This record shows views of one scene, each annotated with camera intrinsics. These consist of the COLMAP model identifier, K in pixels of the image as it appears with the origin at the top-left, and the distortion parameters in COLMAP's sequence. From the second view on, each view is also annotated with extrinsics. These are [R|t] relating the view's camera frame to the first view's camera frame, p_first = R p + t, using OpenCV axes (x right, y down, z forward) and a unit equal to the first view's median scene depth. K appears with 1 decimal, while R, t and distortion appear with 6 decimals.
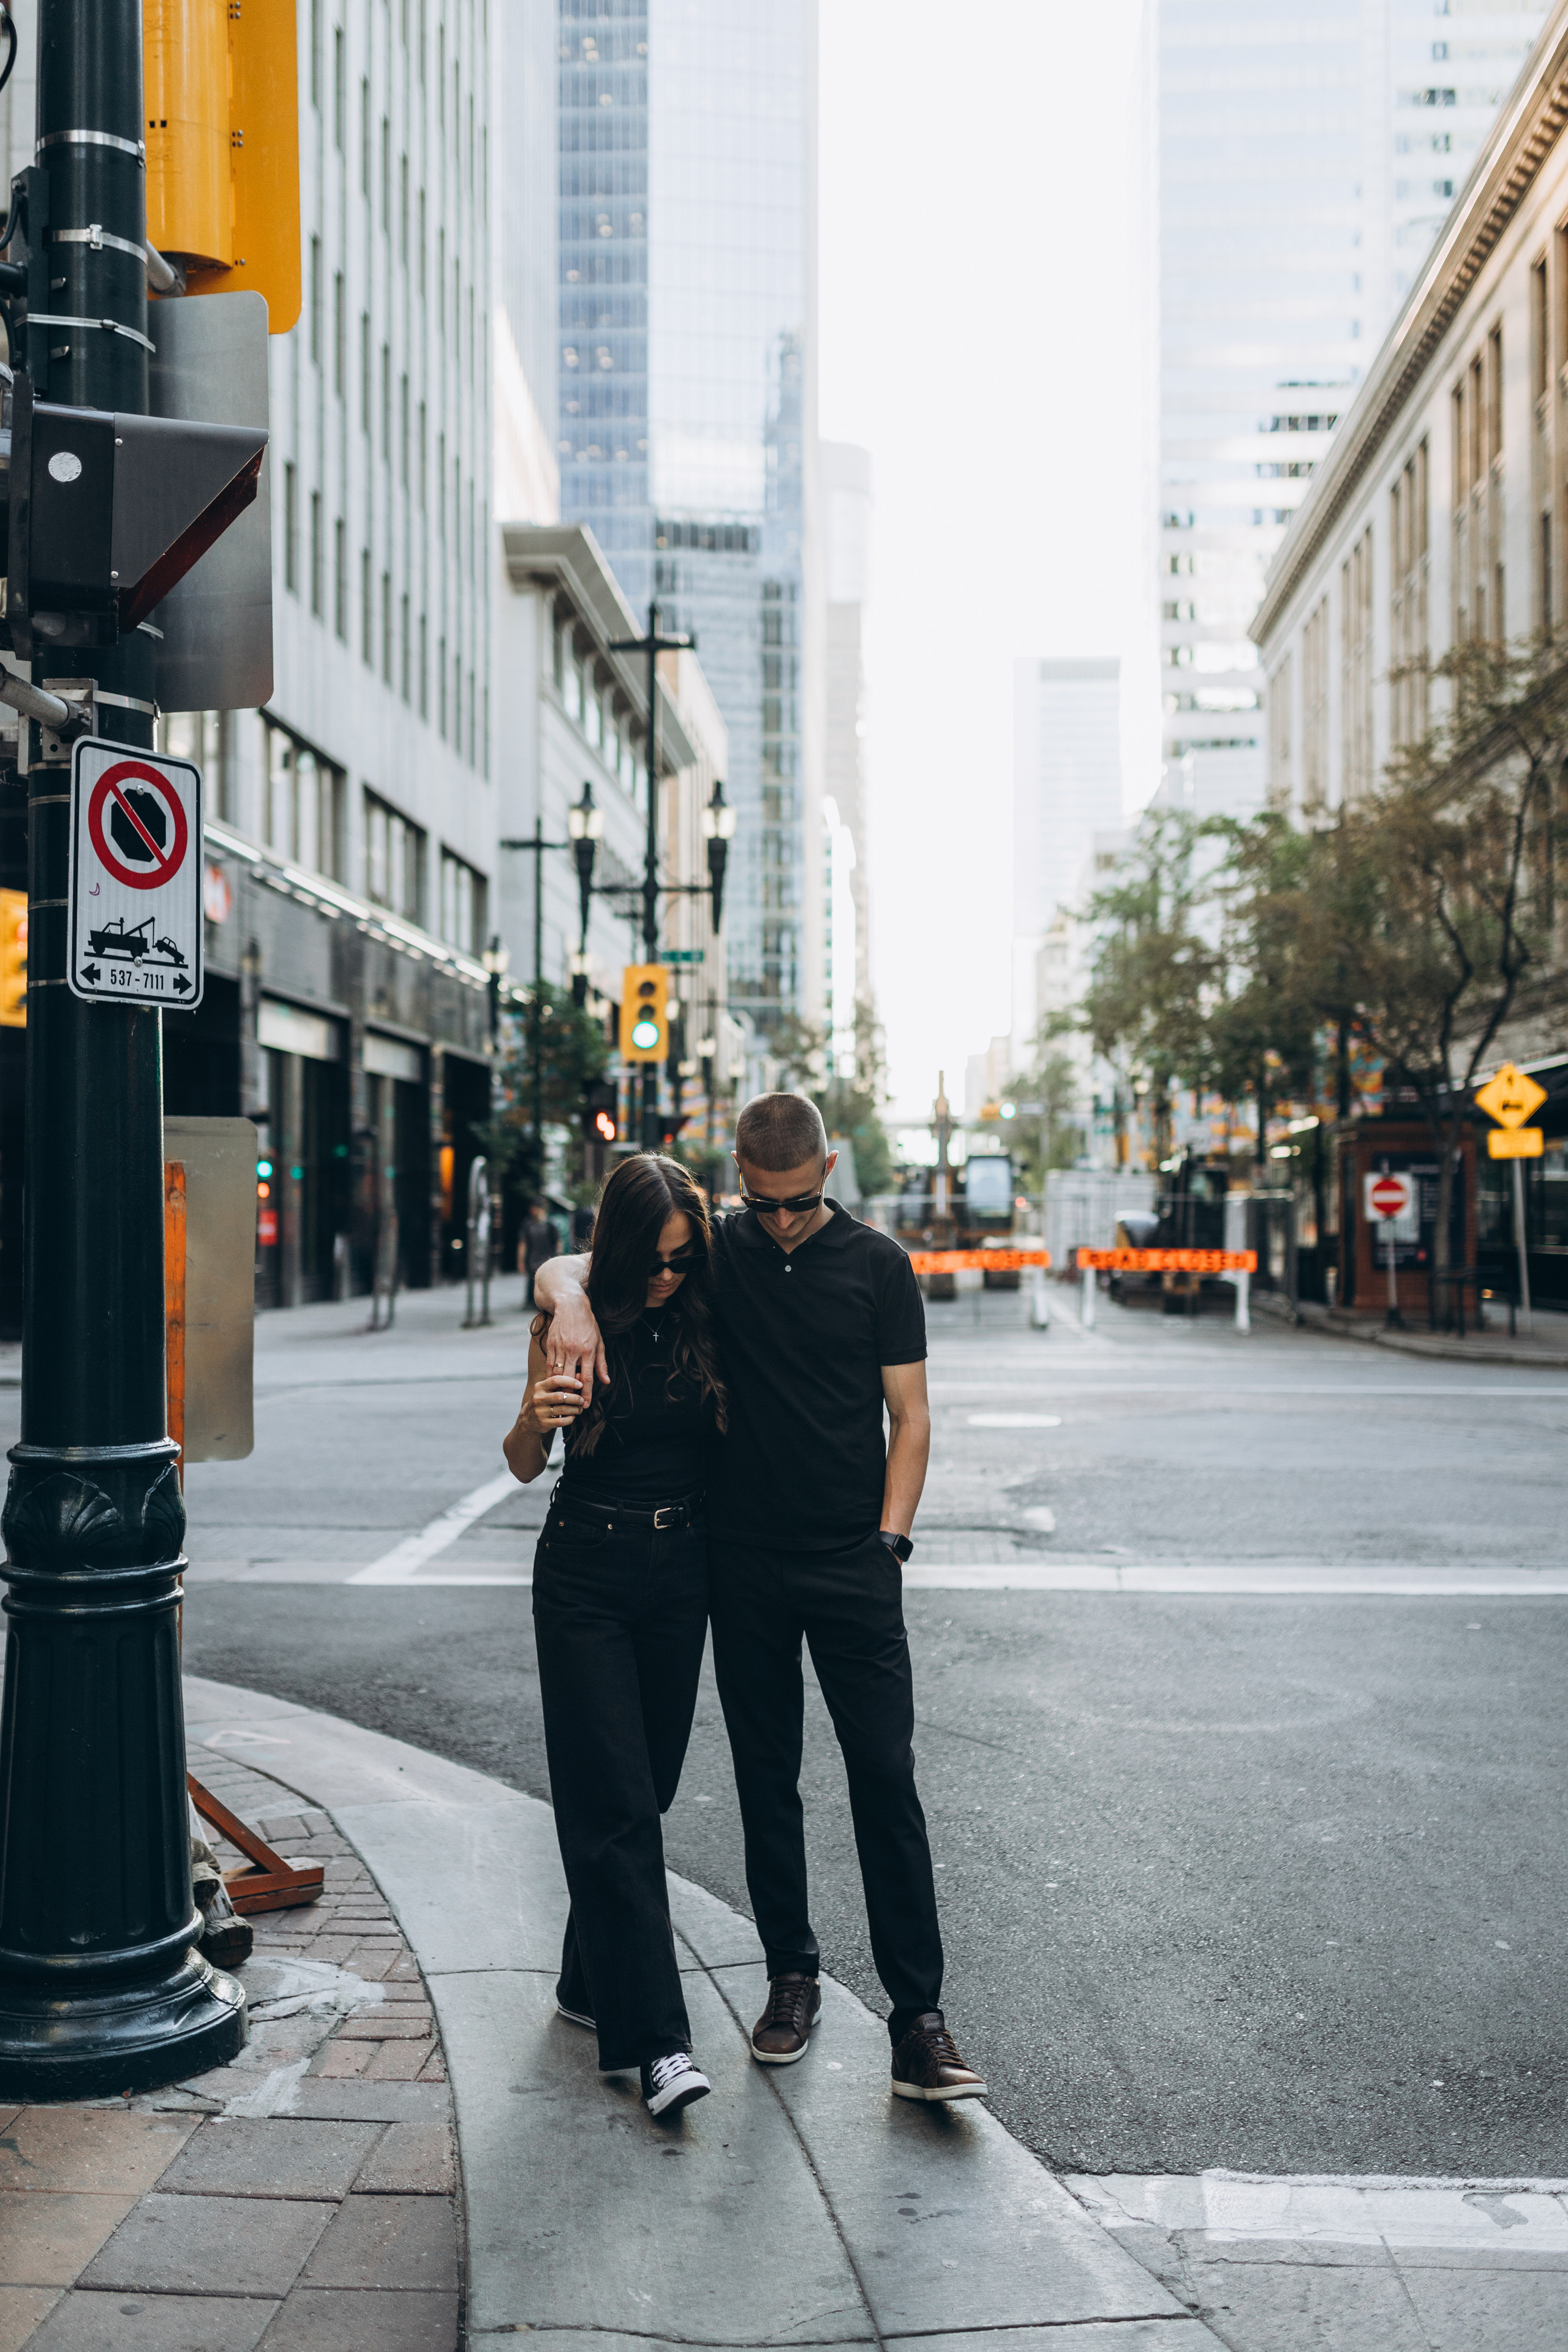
lens RADIAL K [[2321.4, 0, 799.3], [0, 2321.4, 1184.7], [0, 0, 1]] dist [-0.002096, 0.000000]
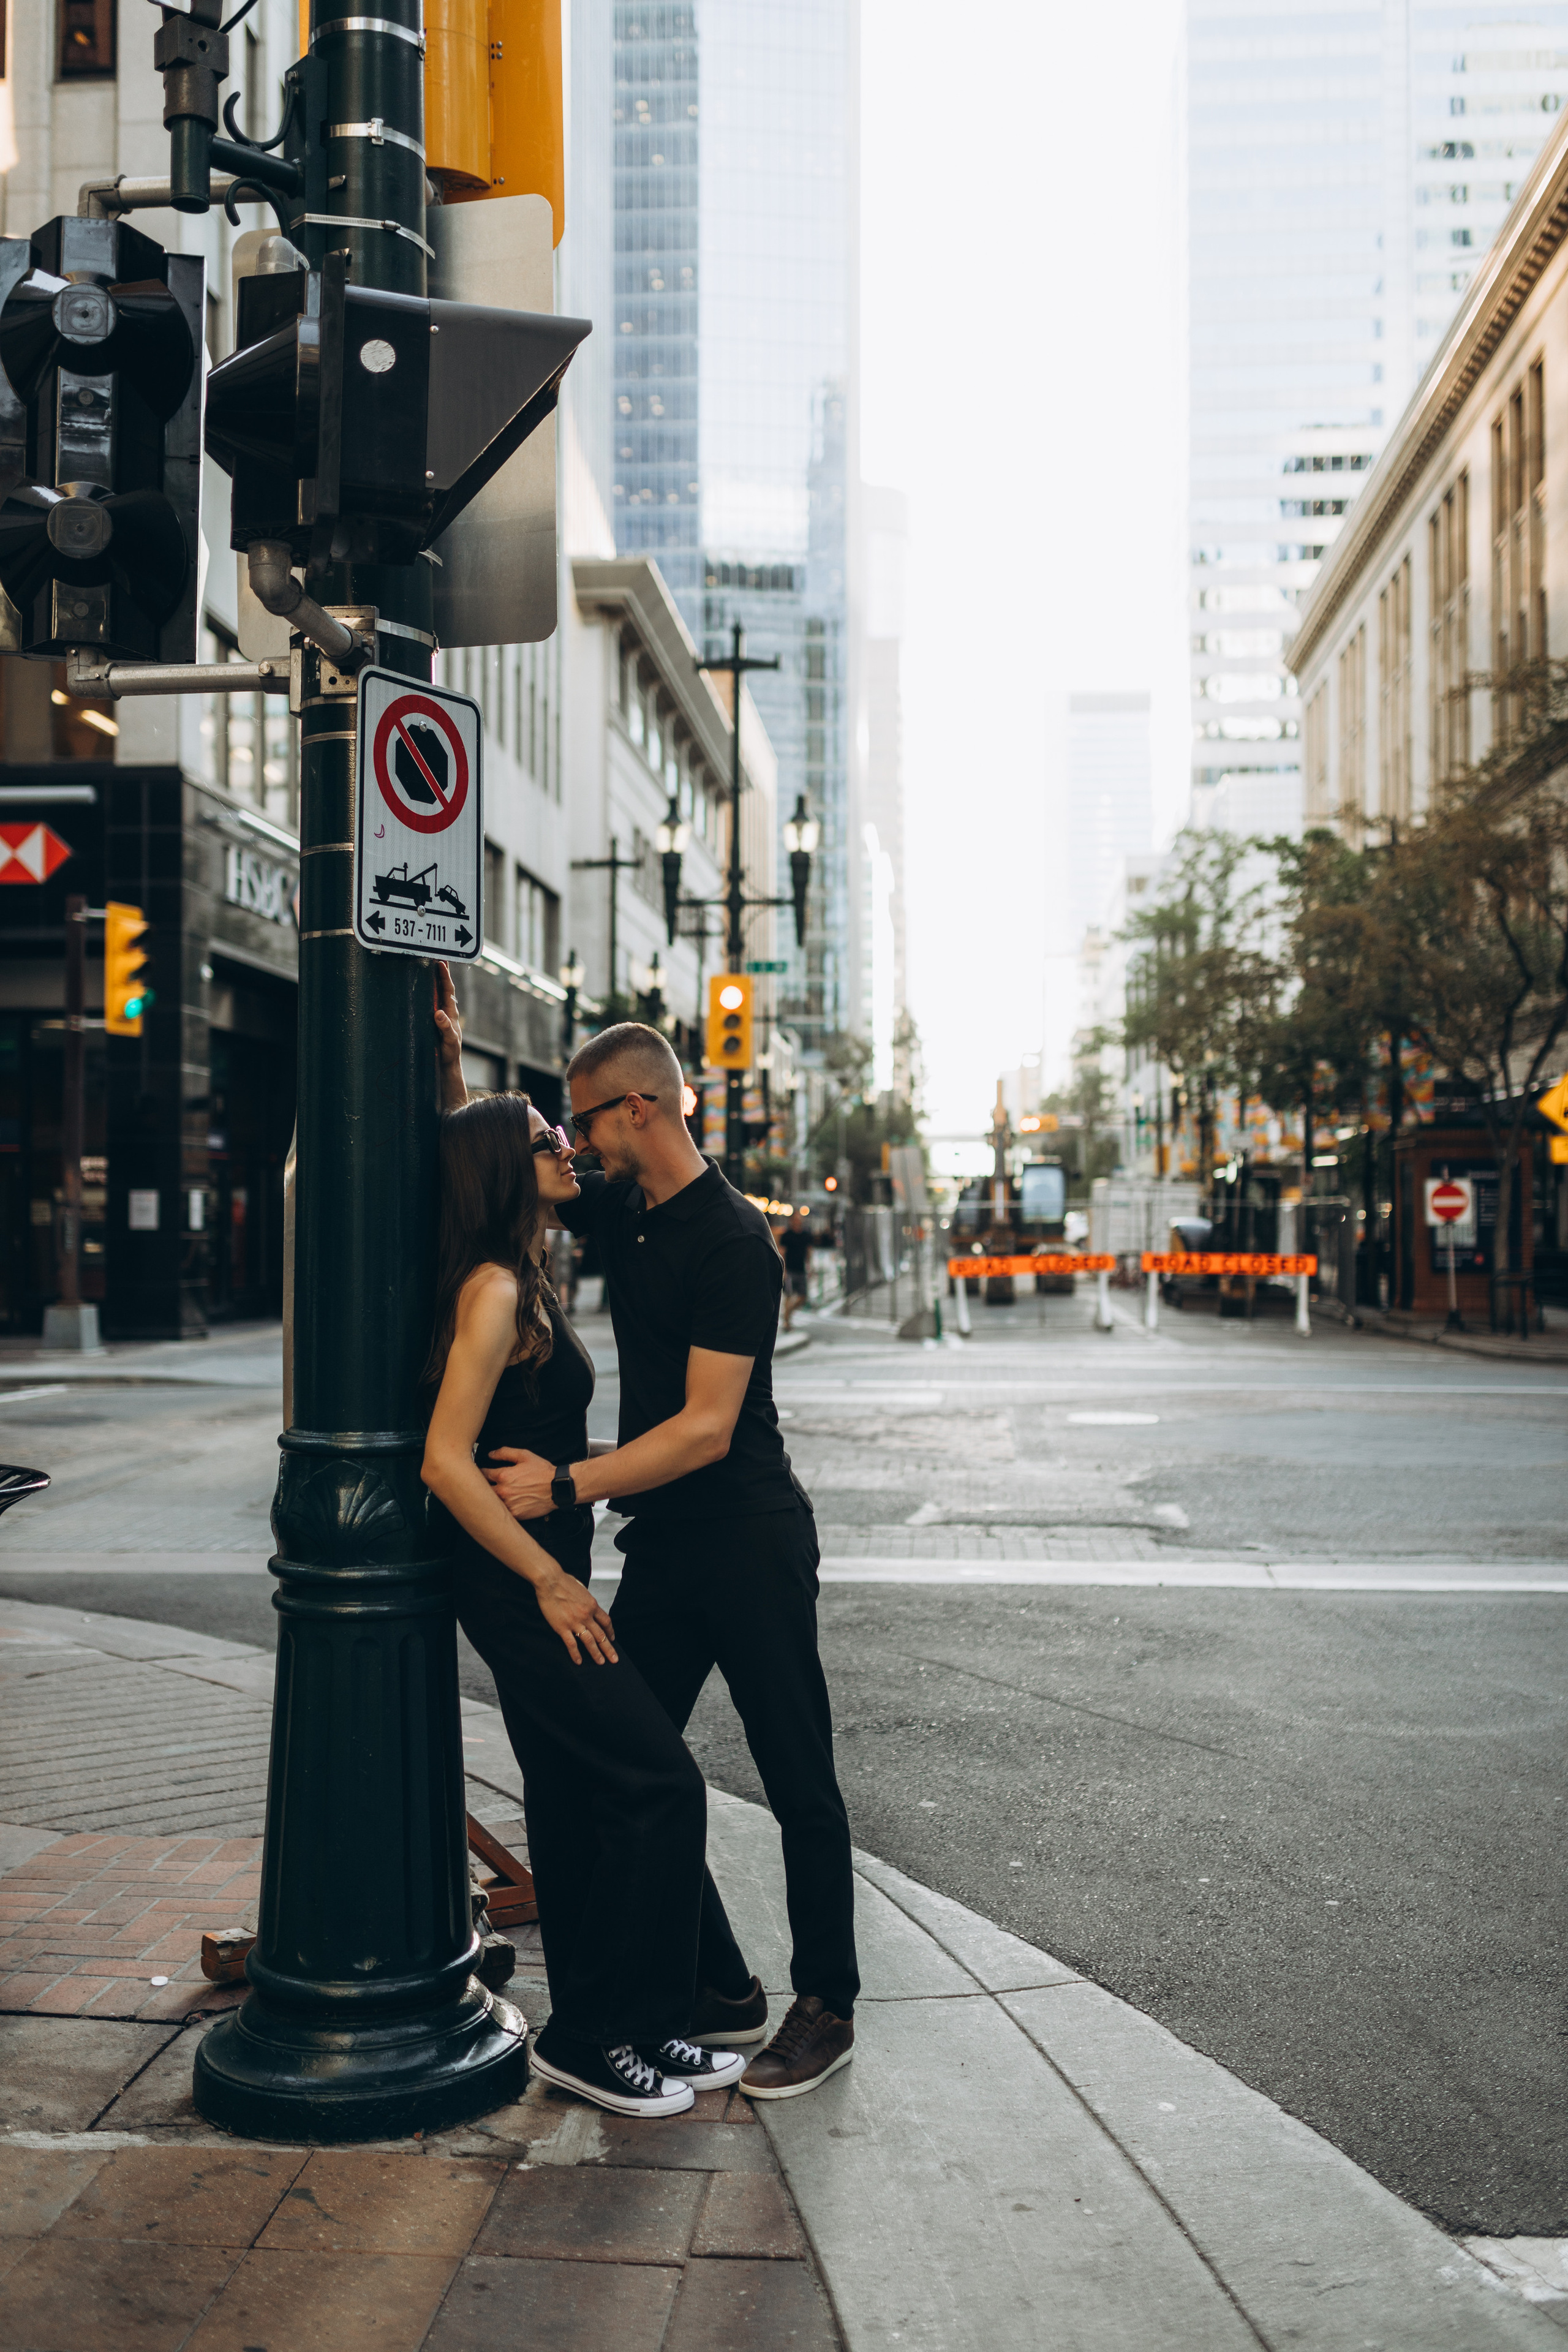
lens RADIAL K [[2223.9, 0, 800.2], [0, 2223.9, 1192.4], [0, 0, 1]] dist [-0.006992, 0.000000]
pose [[0.999799, 0.000037, -0.020044, -0.073791], [-0.000055, 1.000000, -0.000871, 0.010874], [0.020044, 0.000872, 0.999799, 0.073699]]
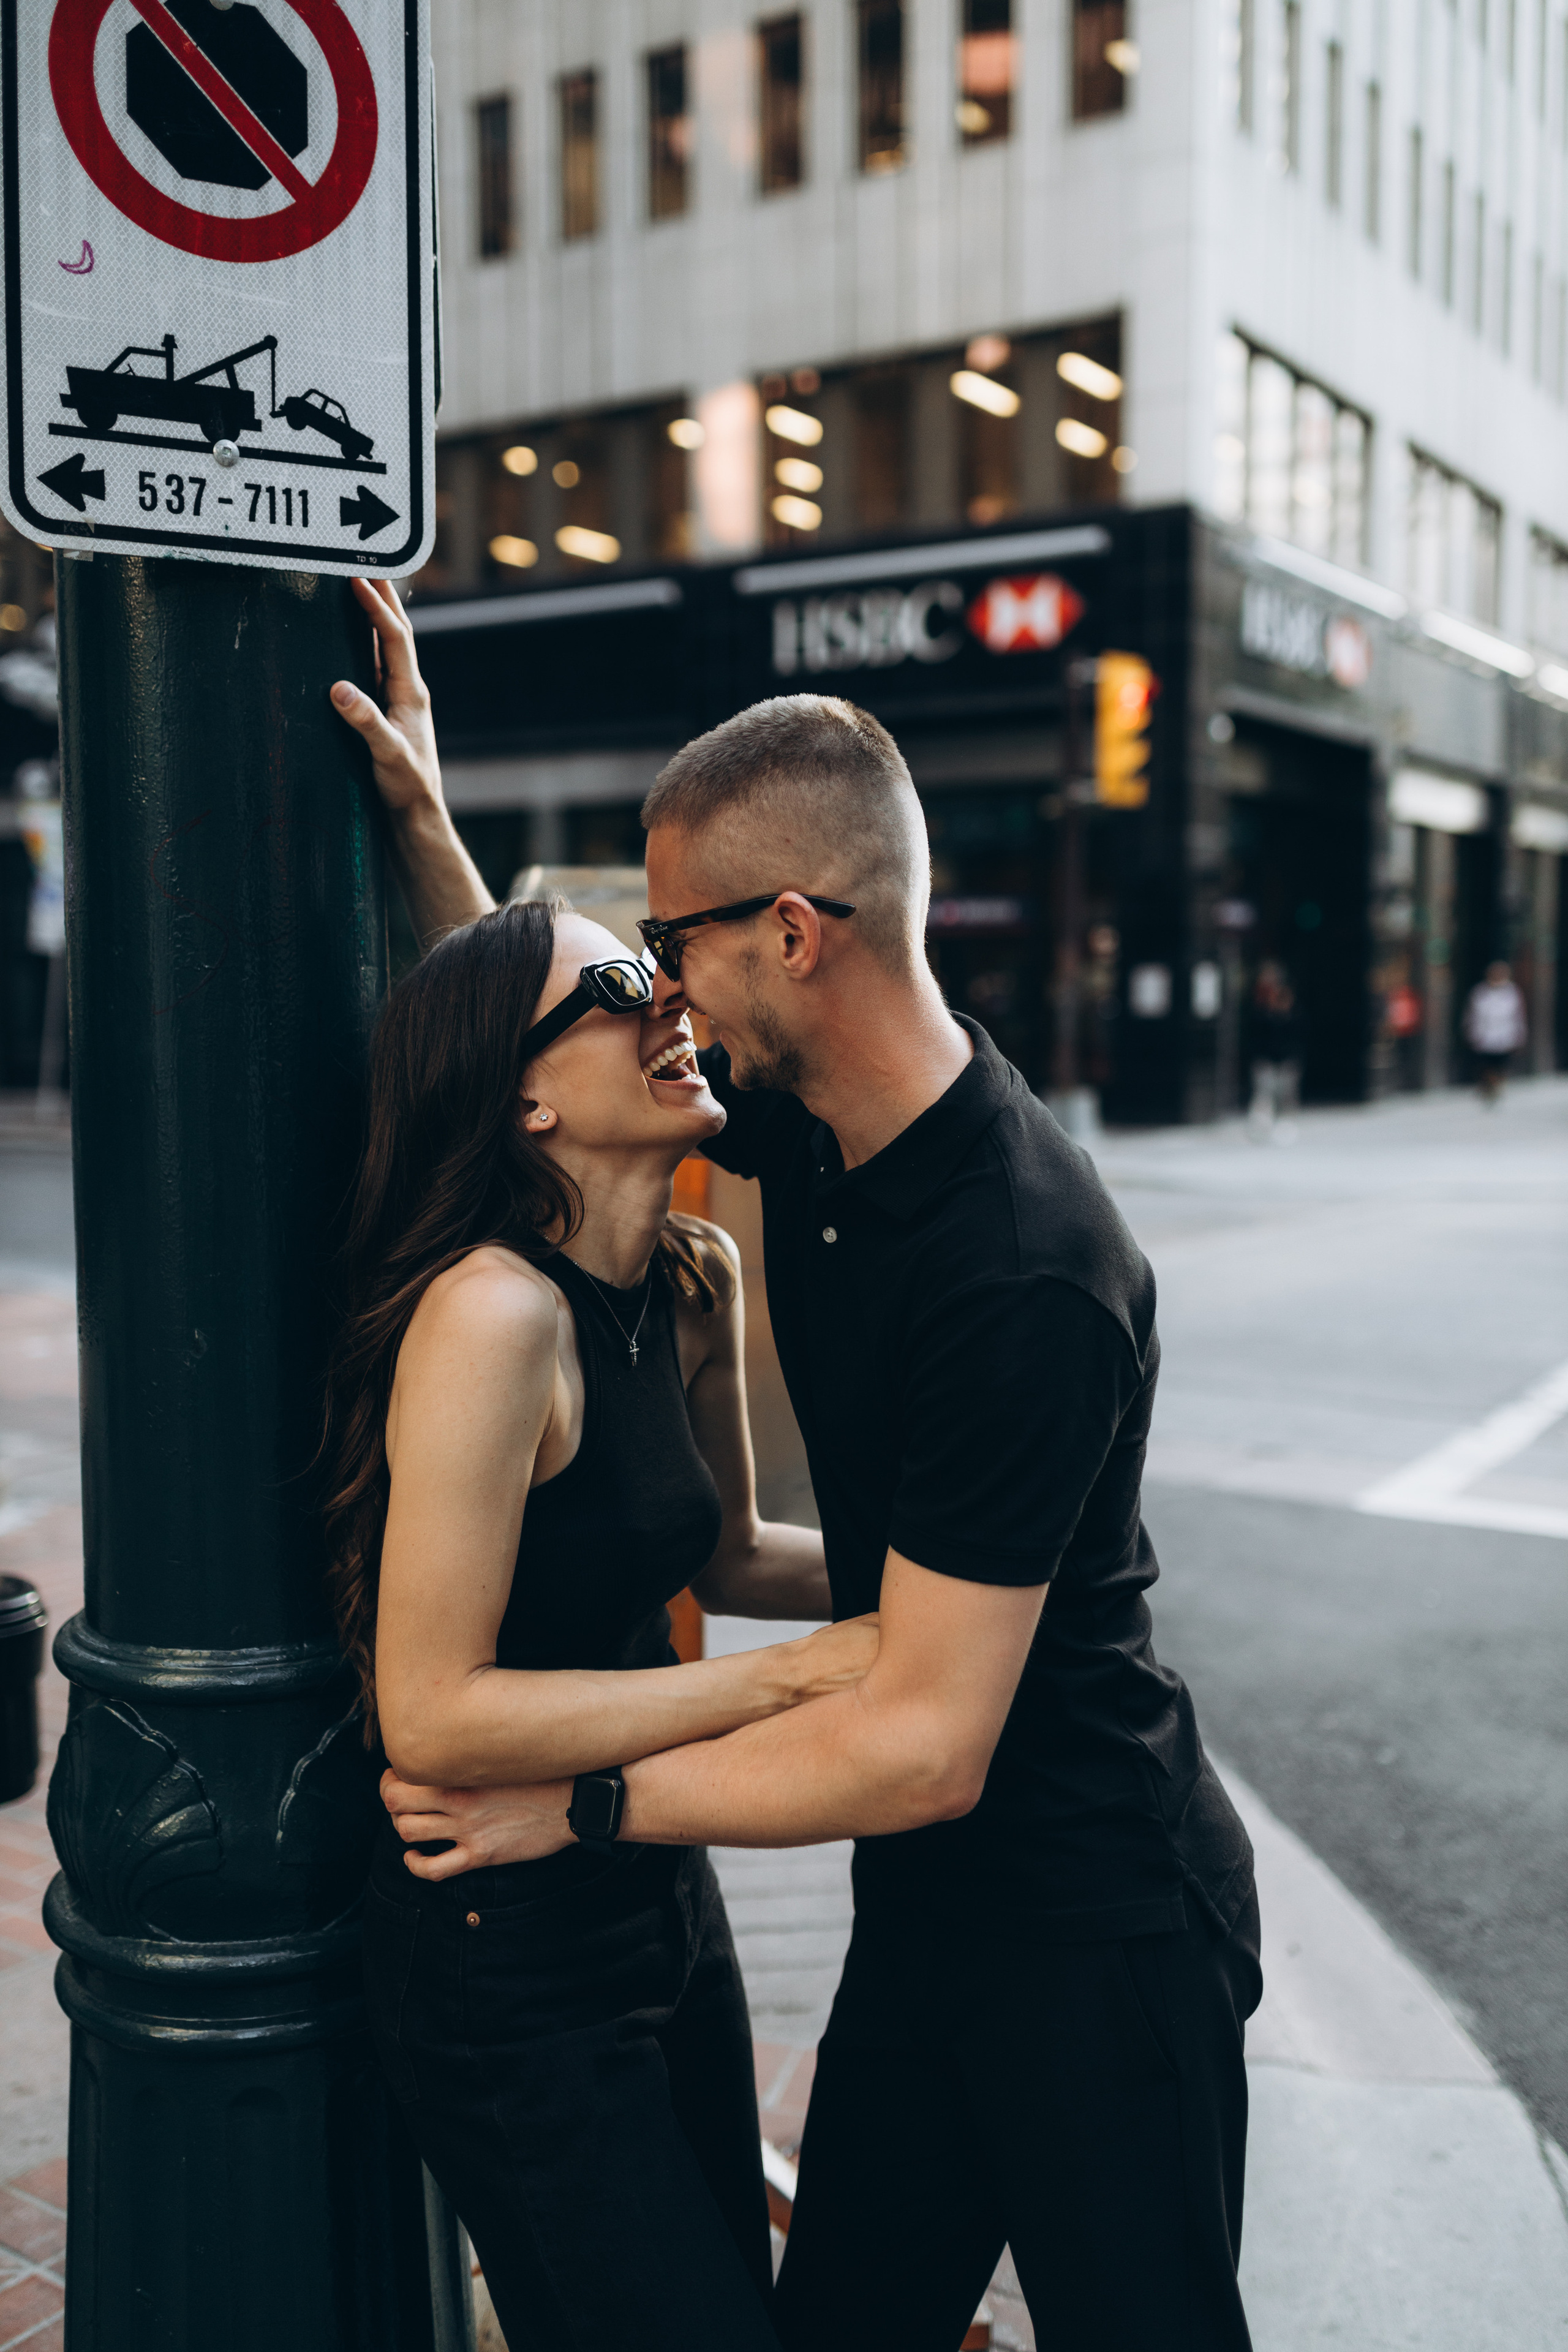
lens RADIAL K [[2321.4, 0, 795.8], [0, 2321.4, 1158.7], [0, 0, 1]] dist [-0.002096, 0.000000]
pose [[0.883483, 0.029497, -0.467534, -0.010306], [0.009433, 0.996693, 0.080707, -0.005727], [0.468368, -0.075713, 0.880283, 0.442625]]
